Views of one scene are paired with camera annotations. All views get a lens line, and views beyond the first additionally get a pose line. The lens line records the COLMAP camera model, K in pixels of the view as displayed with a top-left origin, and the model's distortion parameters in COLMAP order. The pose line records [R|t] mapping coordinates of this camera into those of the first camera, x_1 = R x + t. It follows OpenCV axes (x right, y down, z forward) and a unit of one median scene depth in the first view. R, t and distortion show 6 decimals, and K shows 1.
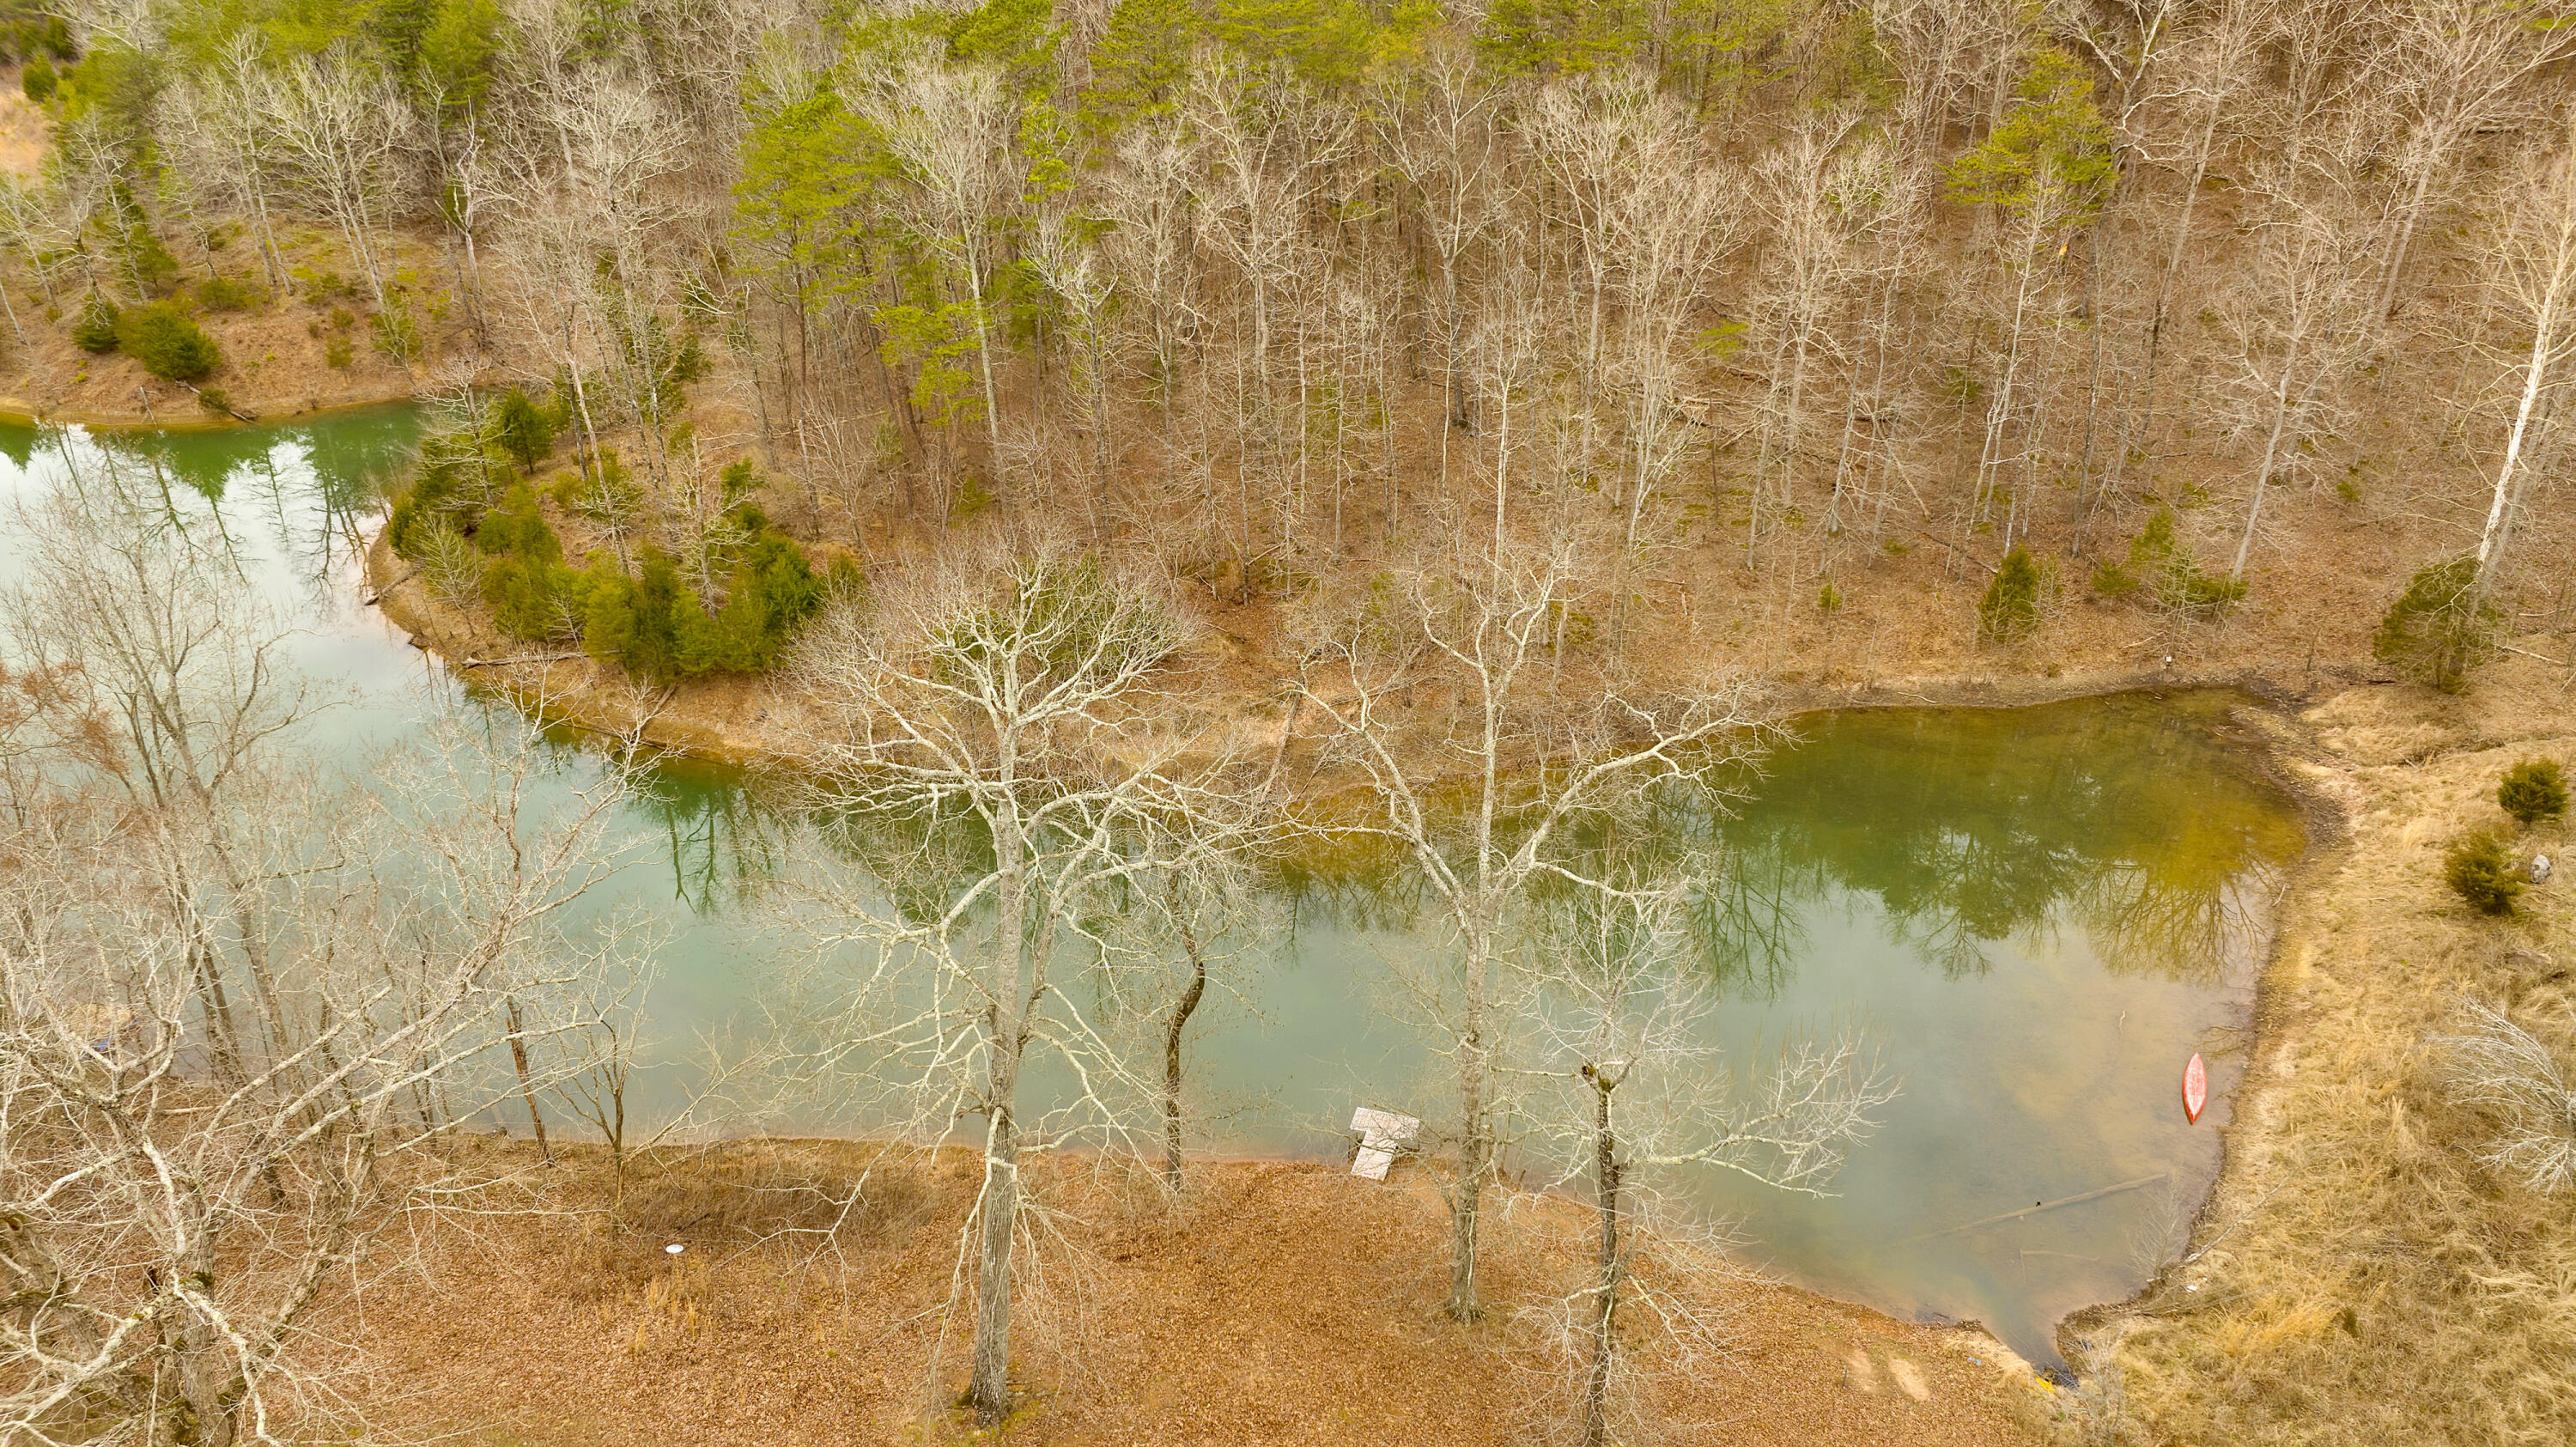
lens RADIAL K [[1838.8, 0, 1323.9], [0, 1838.8, 725.6], [0, 0, 1]] dist [-0.053488, 0.072494]
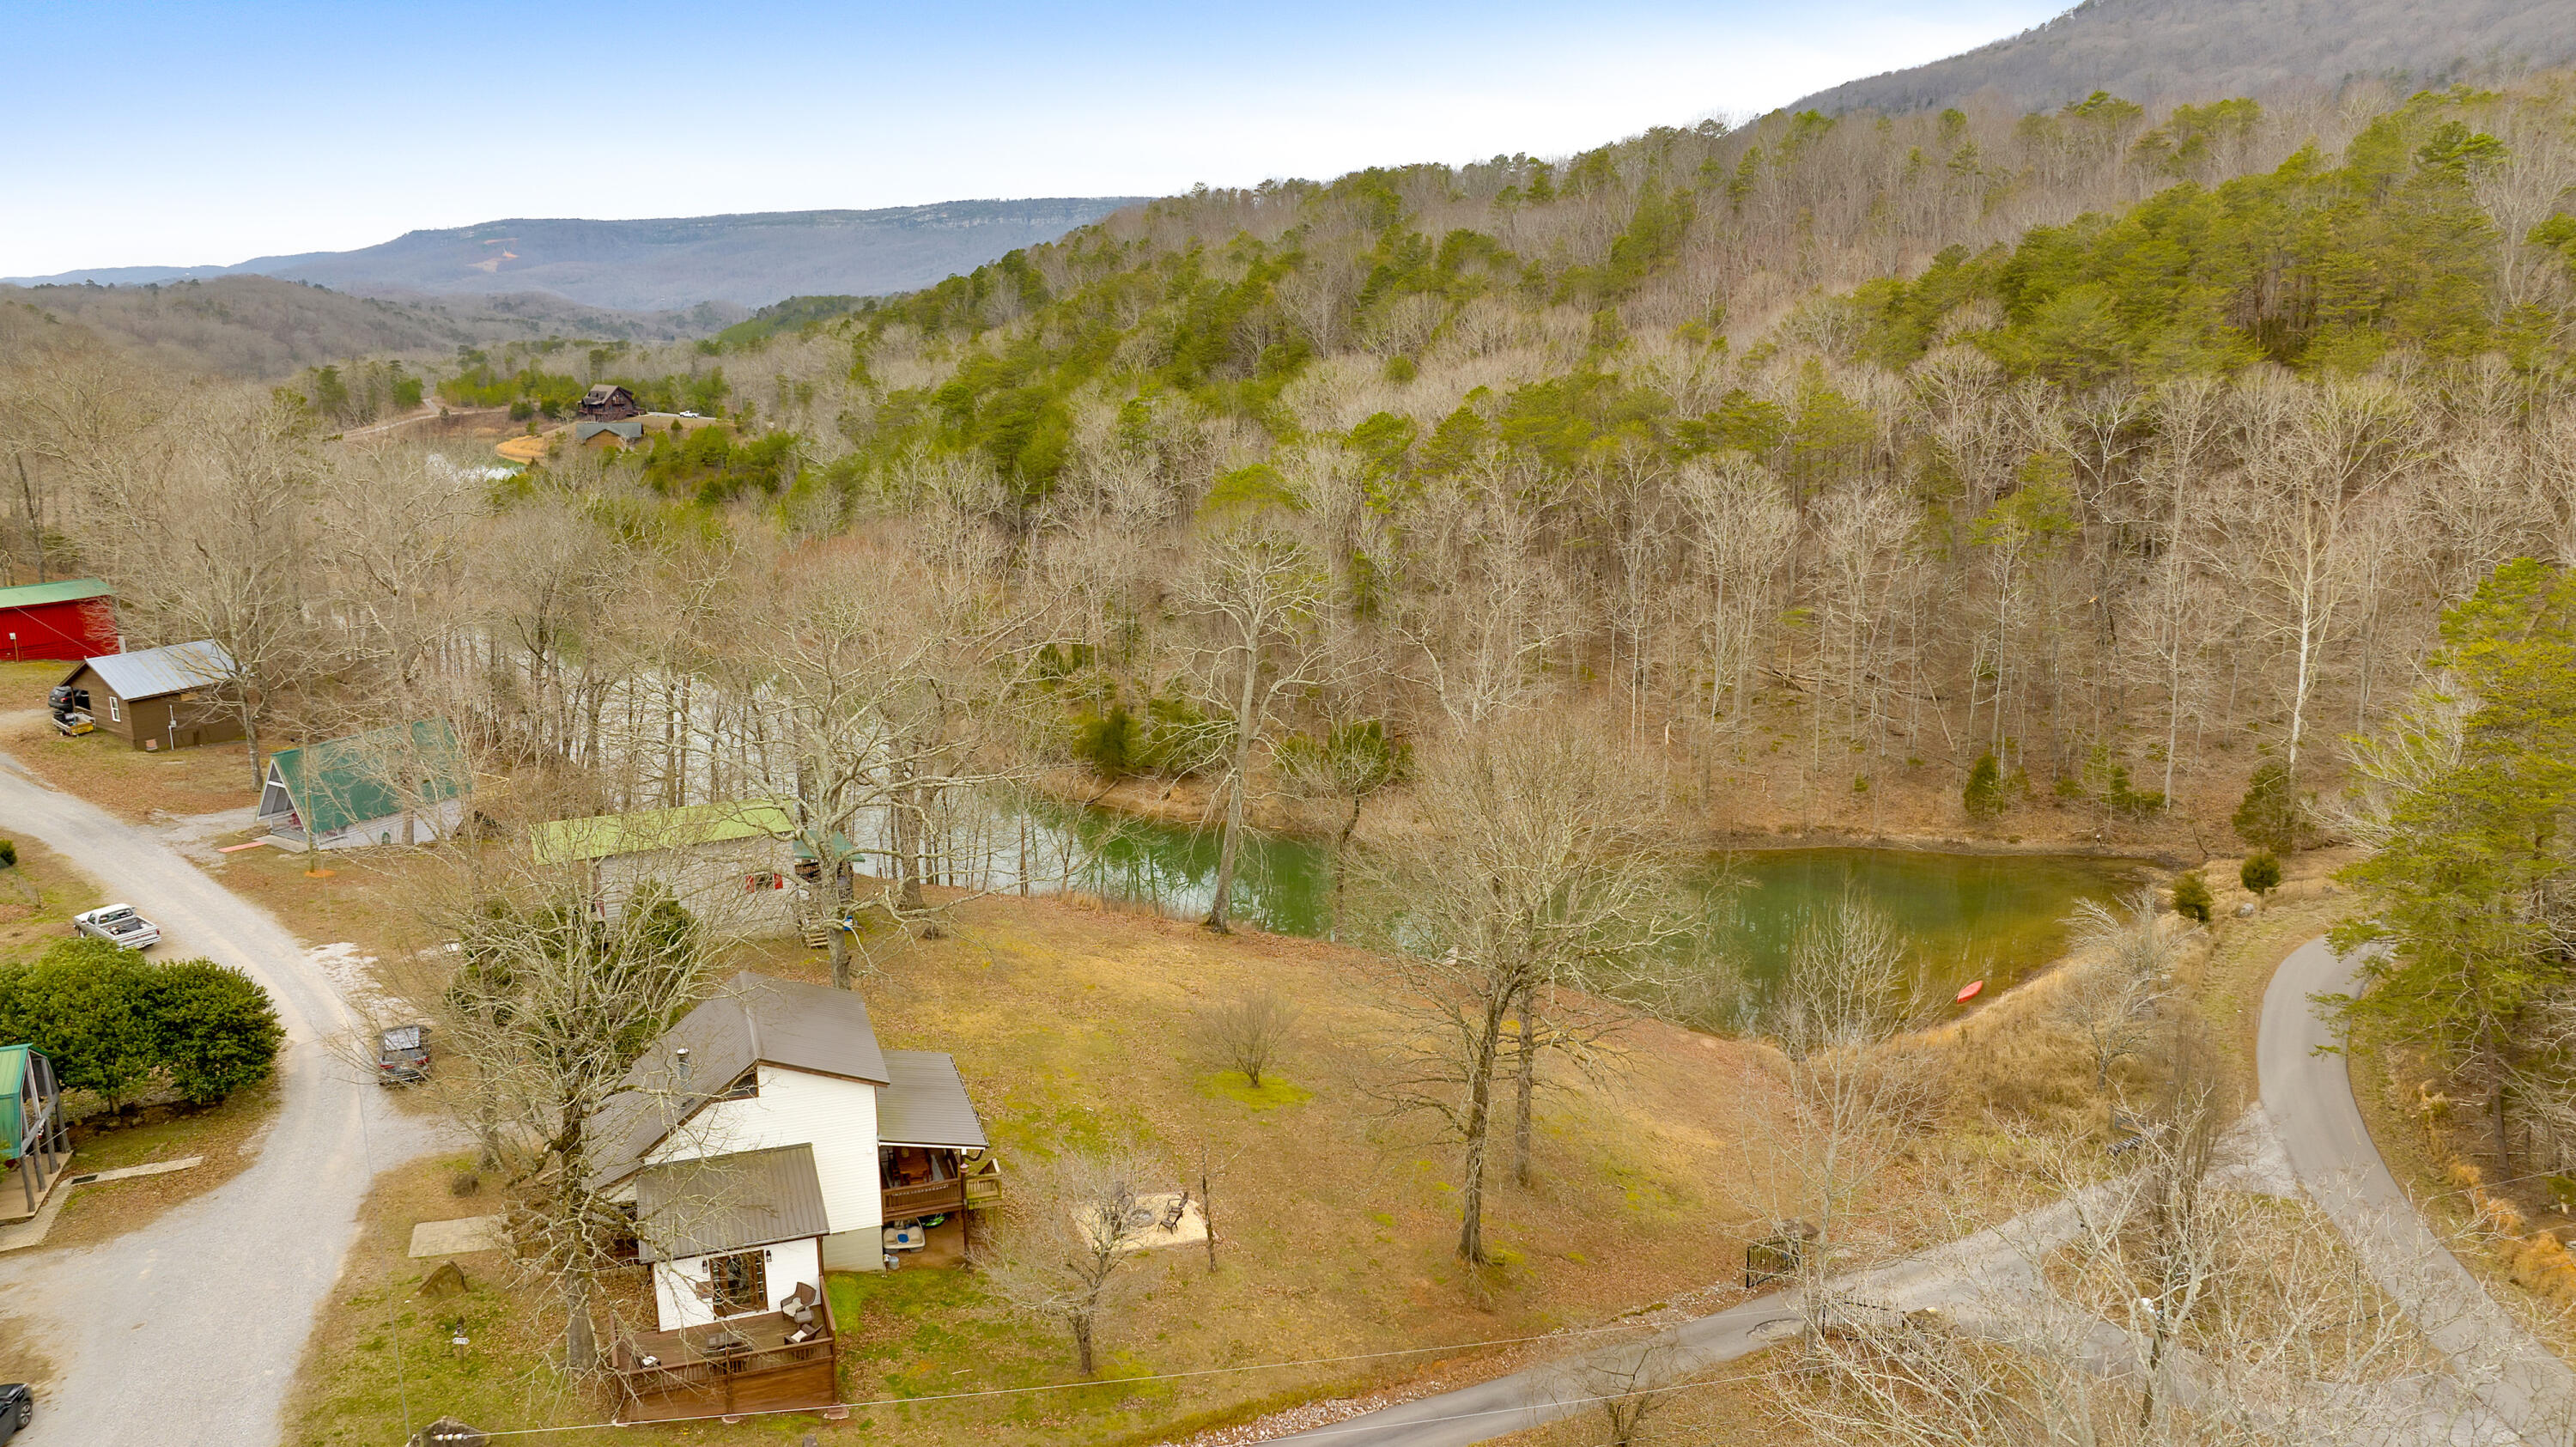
lens RADIAL K [[1838.8, 0, 1323.9], [0, 1838.8, 725.6], [0, 0, 1]] dist [-0.053488, 0.072494]
pose [[0.969148, 0.057187, -0.239754, 0.210440], [-0.119595, 0.959639, -0.254540, 0.319686], [0.215521, 0.275360, 0.936871, -0.508080]]
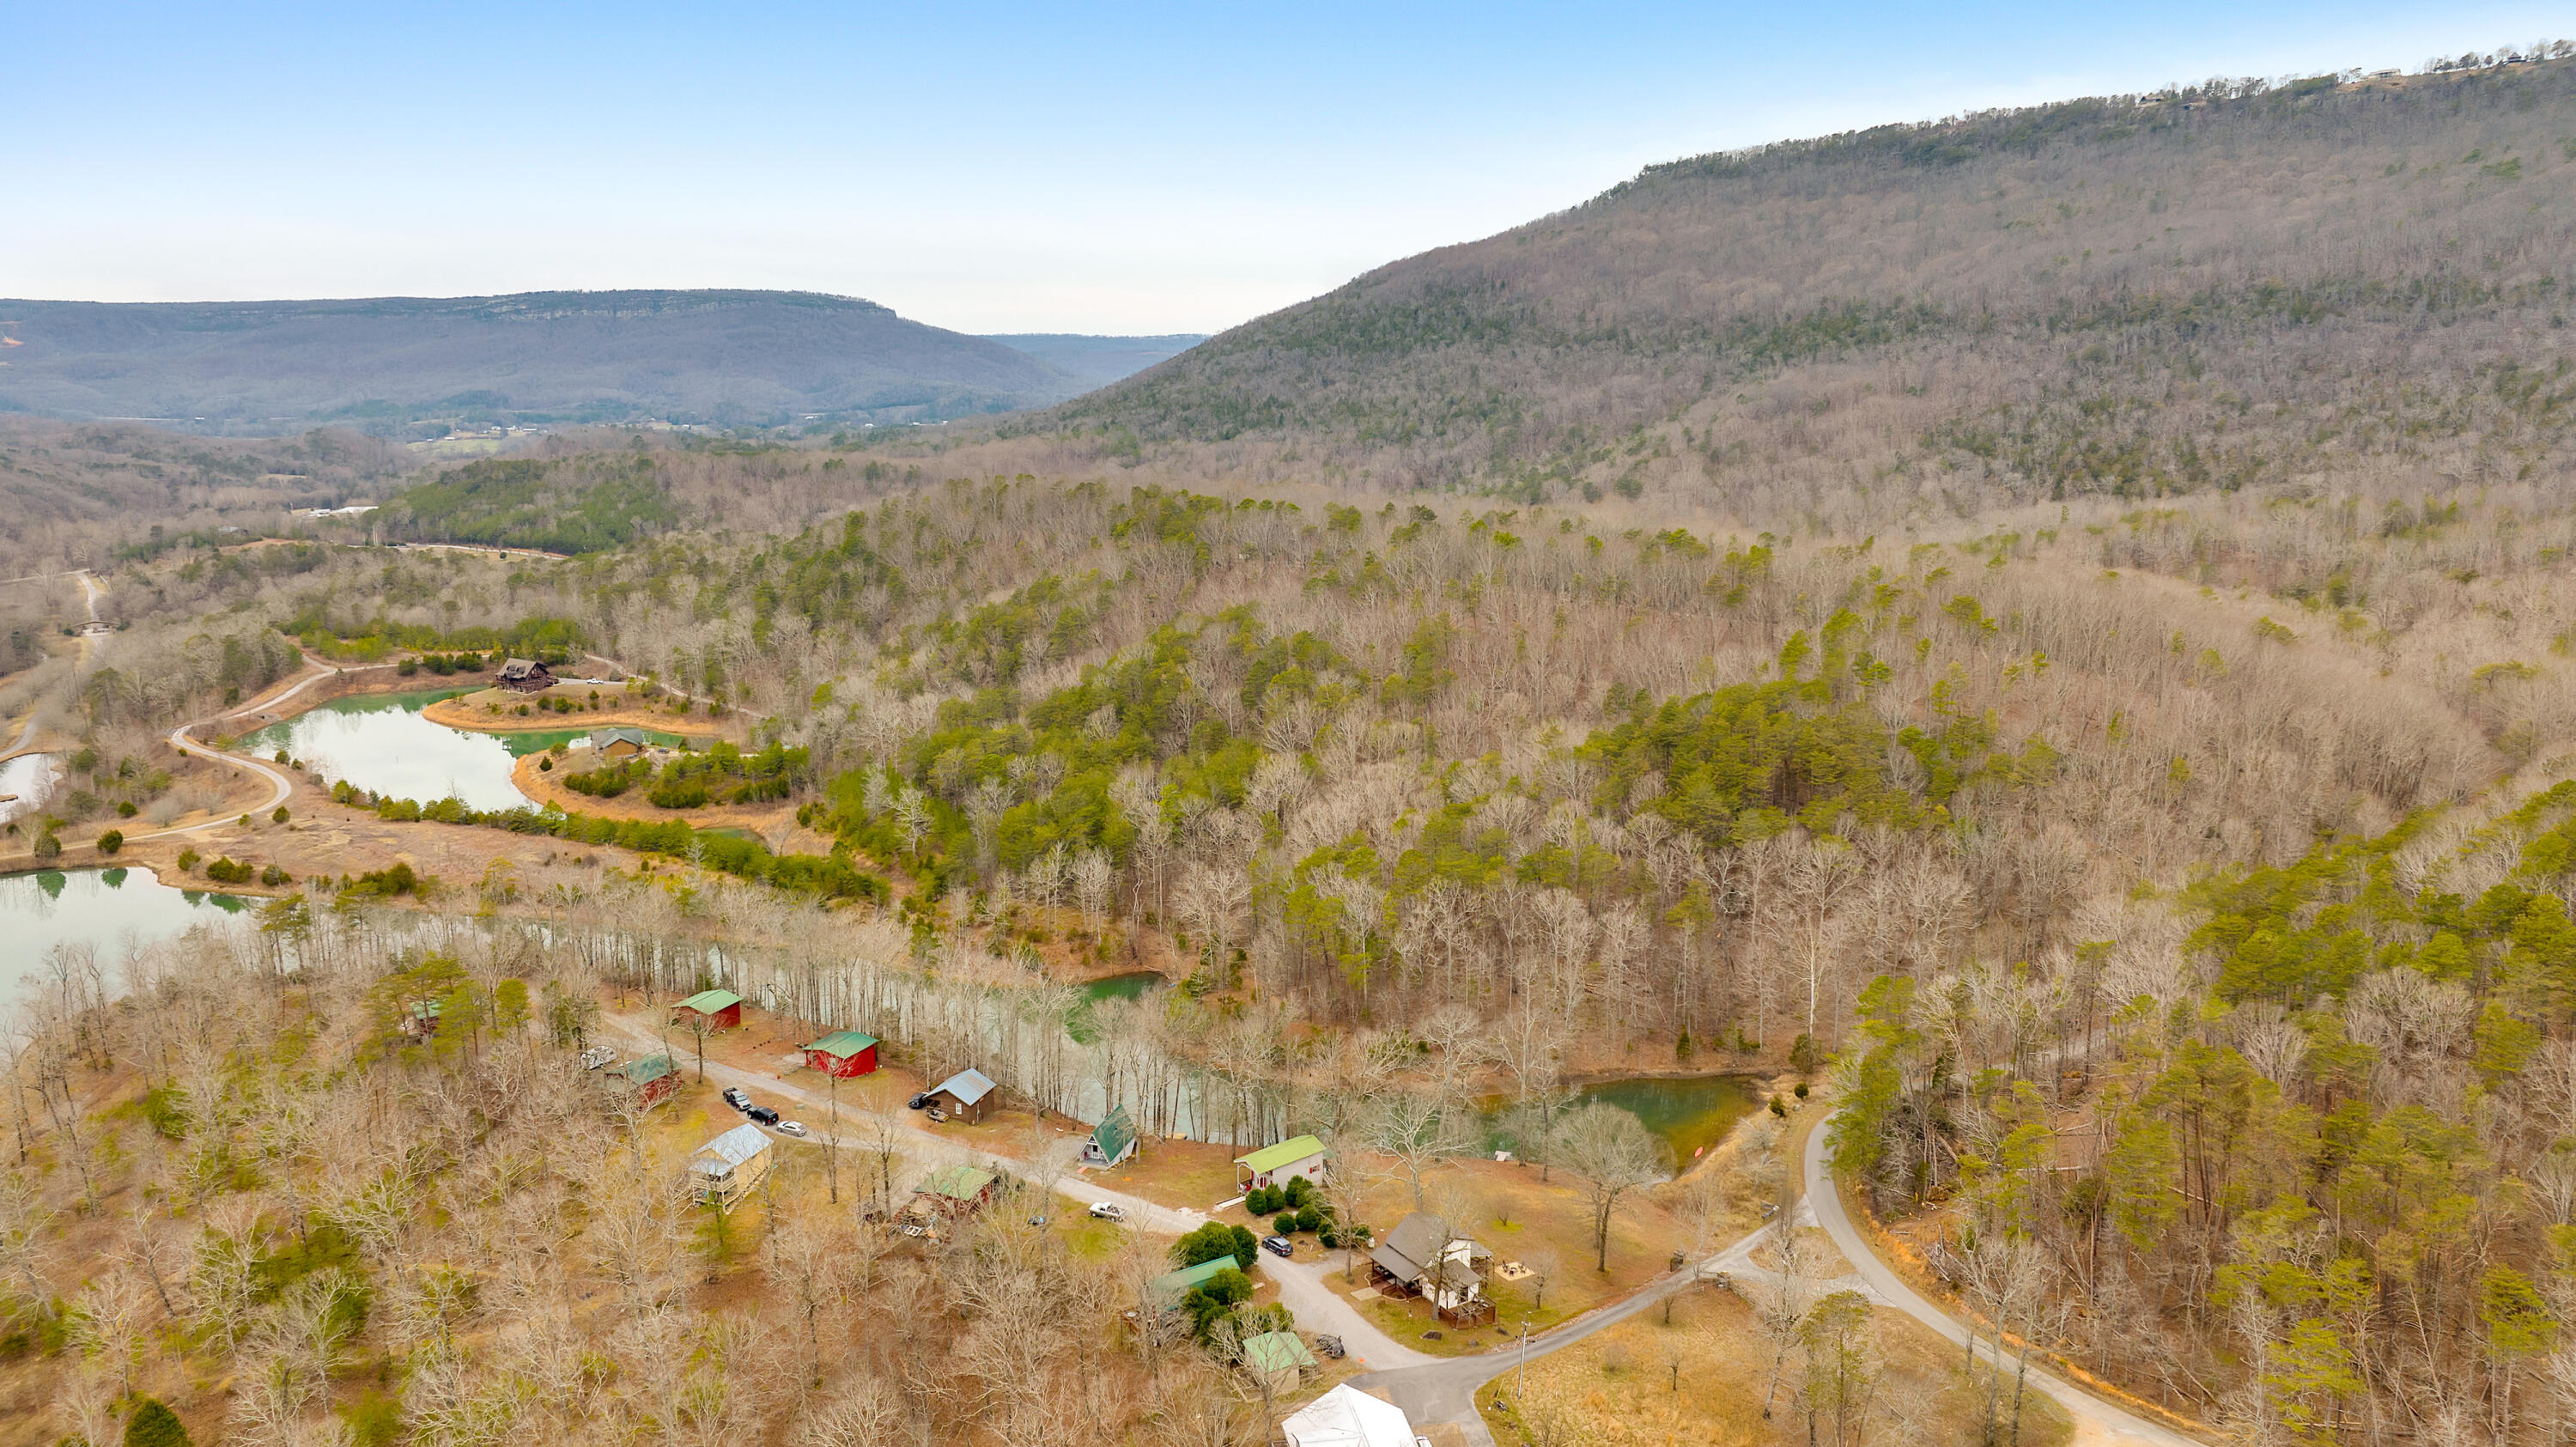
lens RADIAL K [[1838.8, 0, 1323.9], [0, 1838.8, 725.6], [0, 0, 1]] dist [-0.053488, 0.072494]
pose [[0.999838, 0.008319, -0.015977, -0.220677], [-0.012691, 0.954760, -0.297106, 0.364524], [0.012783, 0.297260, 0.954711, -2.305352]]
